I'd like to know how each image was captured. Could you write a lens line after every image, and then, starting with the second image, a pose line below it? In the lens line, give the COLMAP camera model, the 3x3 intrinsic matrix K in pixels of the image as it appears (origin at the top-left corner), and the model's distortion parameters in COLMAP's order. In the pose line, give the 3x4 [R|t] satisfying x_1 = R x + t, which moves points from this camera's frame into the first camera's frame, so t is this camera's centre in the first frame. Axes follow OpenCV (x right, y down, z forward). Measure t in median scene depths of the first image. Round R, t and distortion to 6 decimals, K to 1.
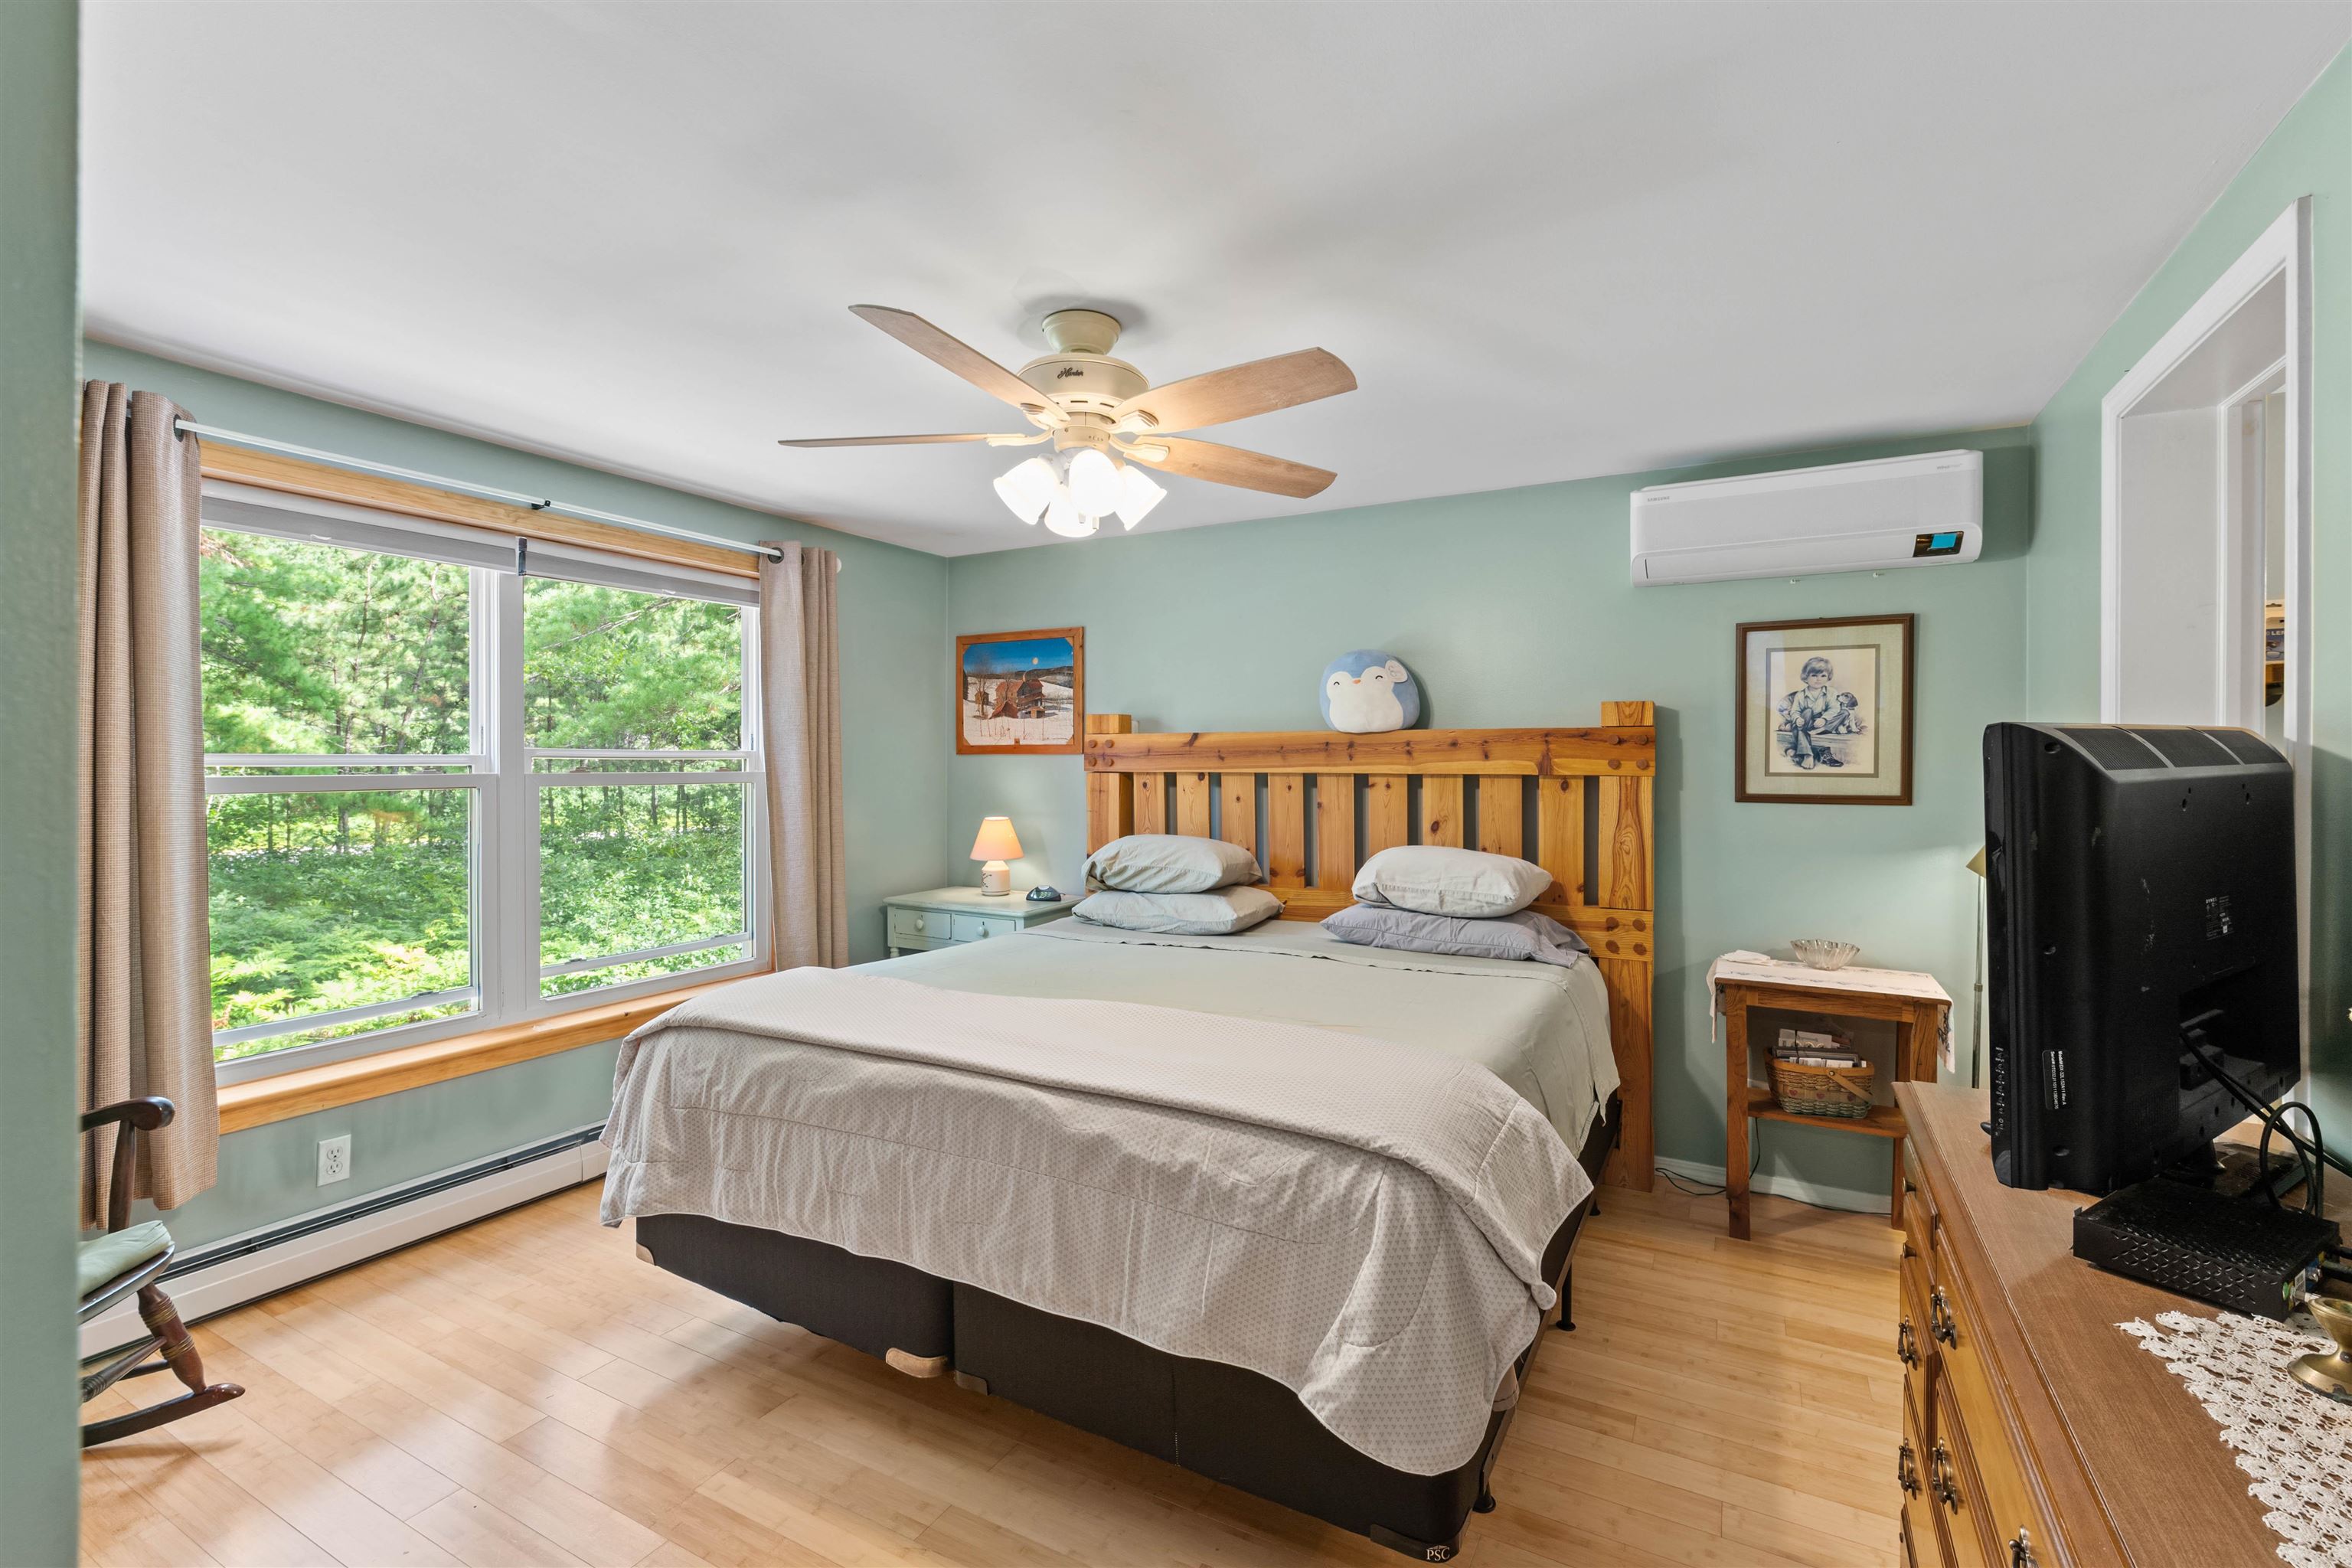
lens RADIAL K [[986.9, 0, 1166.5], [0, 986.9, 766.8], [0, 0, 1]] dist [0.002474, 0.000083]
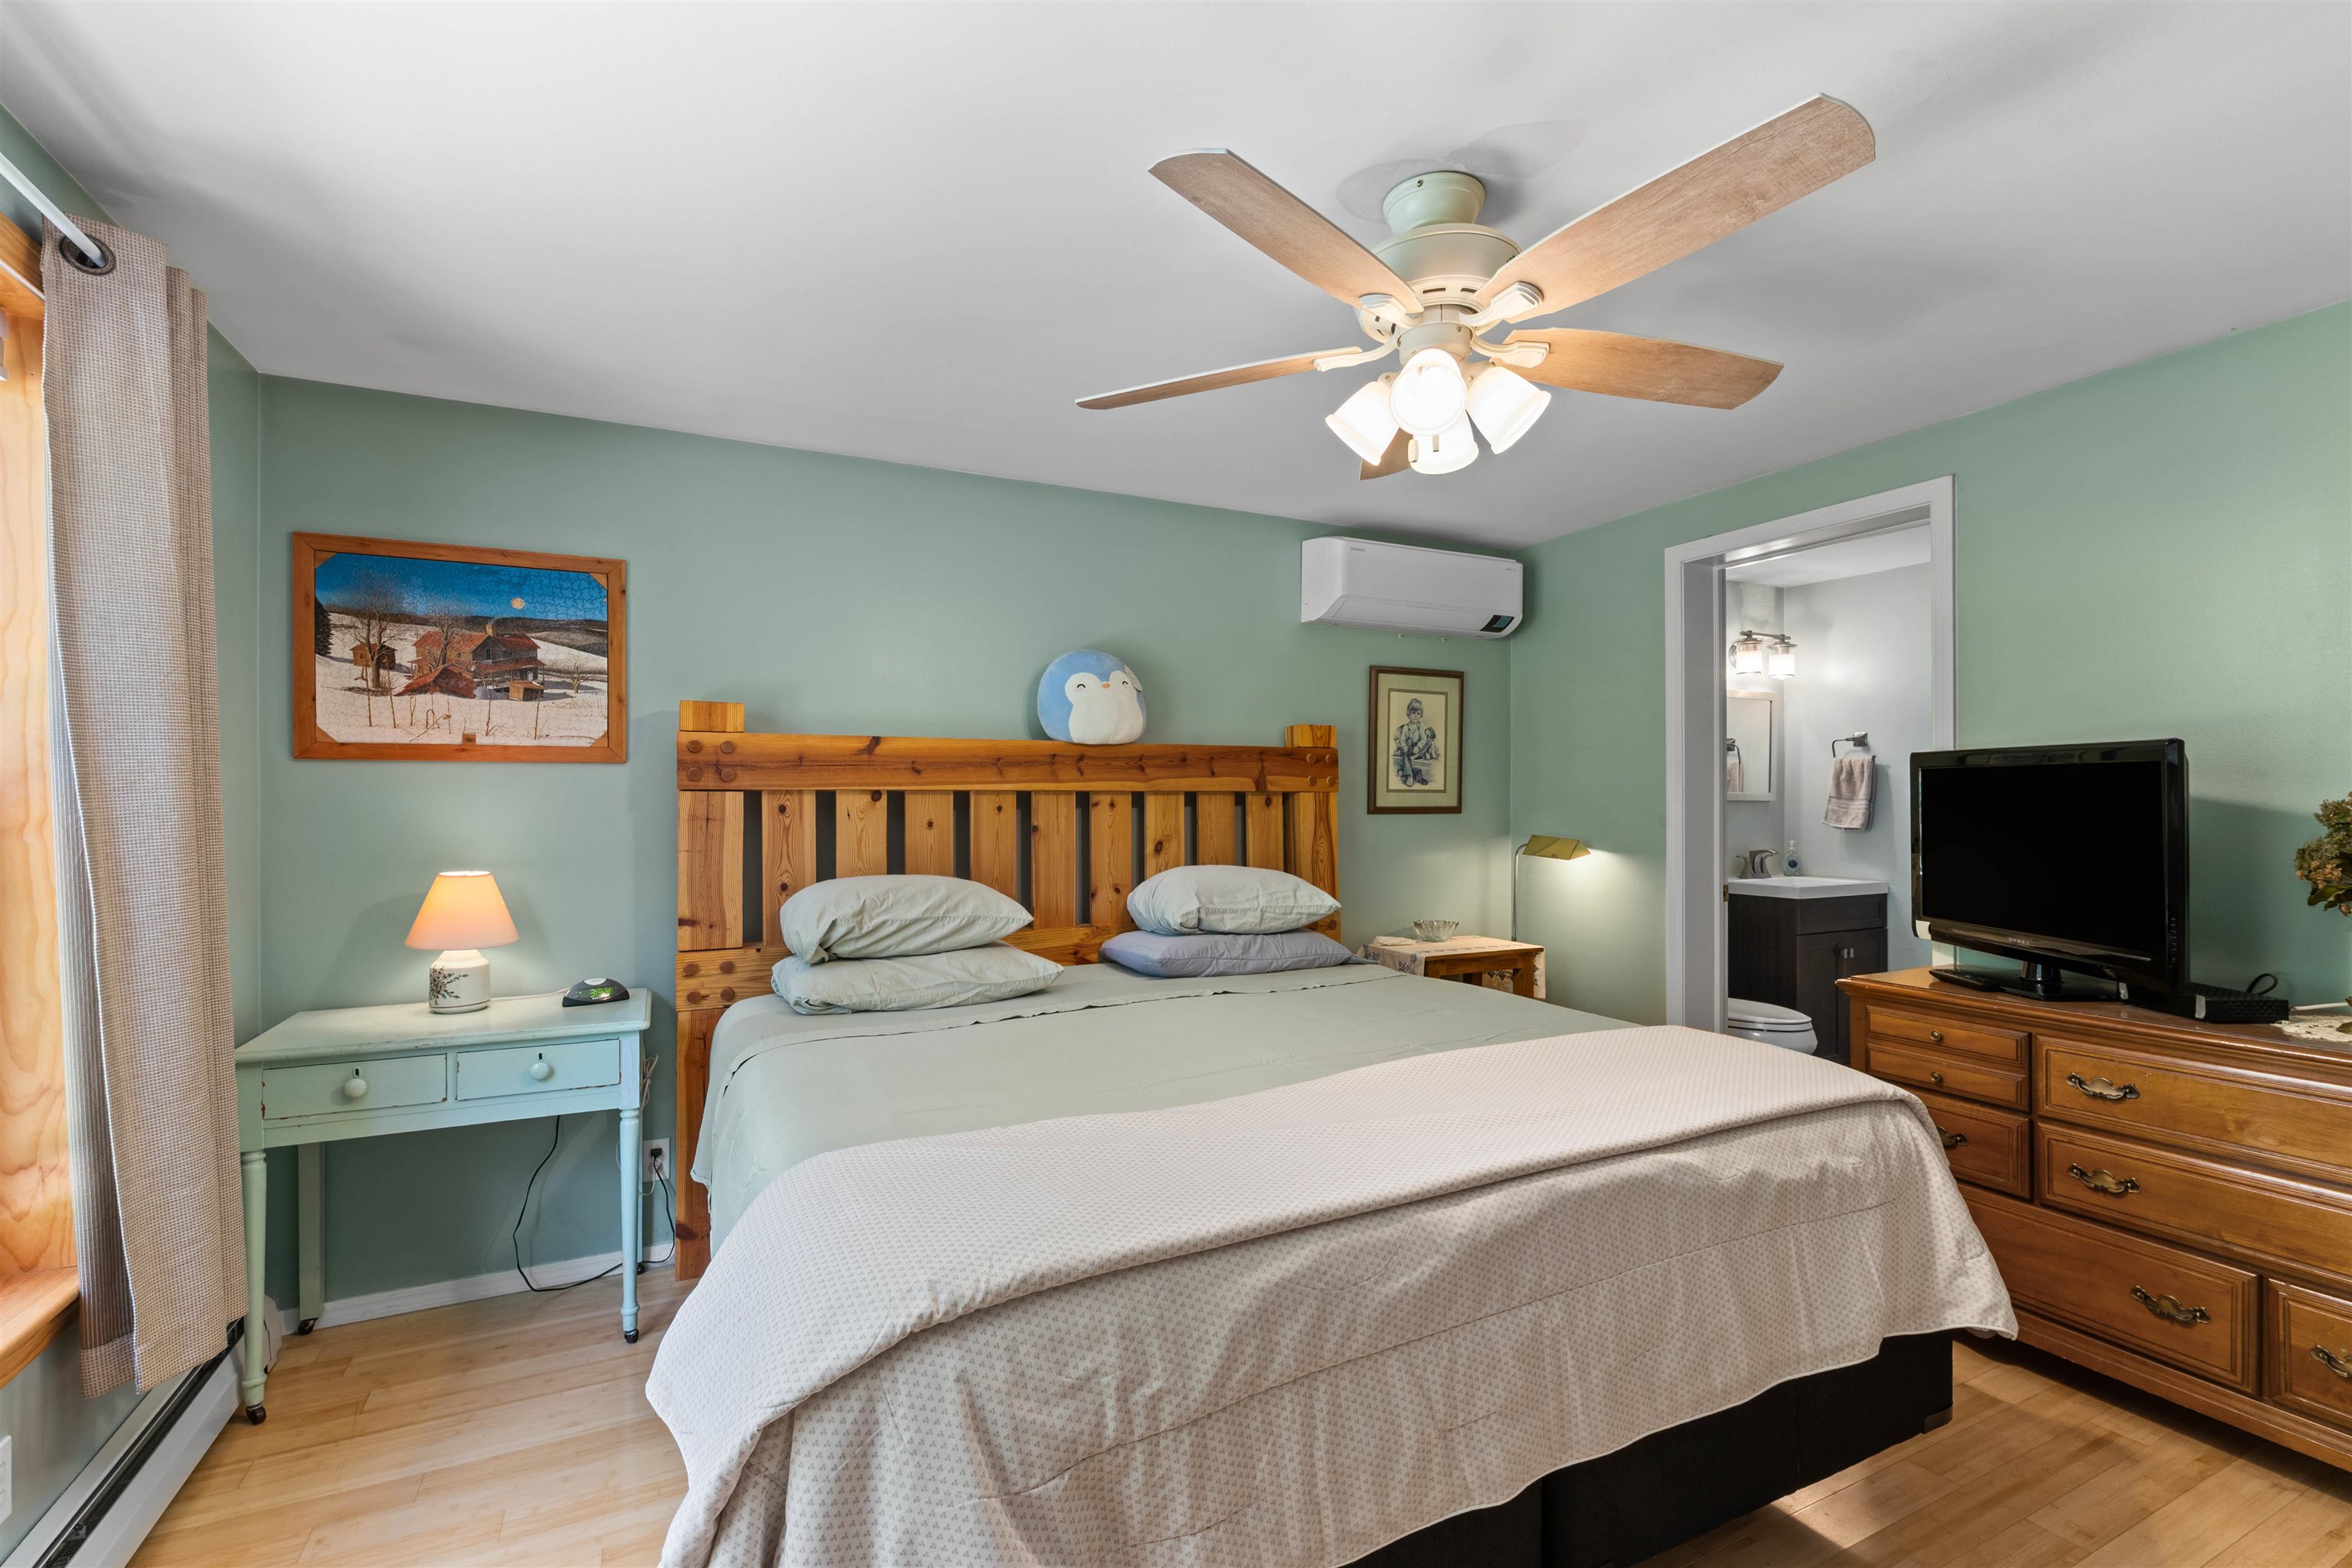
lens RADIAL K [[1031.6, 0, 1181.2], [0, 1031.6, 802.7], [0, 0, 1]] dist [0.001302, -0.000117]
pose [[0.581631, -0.003671, 0.813444, -0.542438], [0.006384, 0.999980, -0.000052, 0.019375], [-0.813427, 0.005223, 0.581643, 0.428666]]
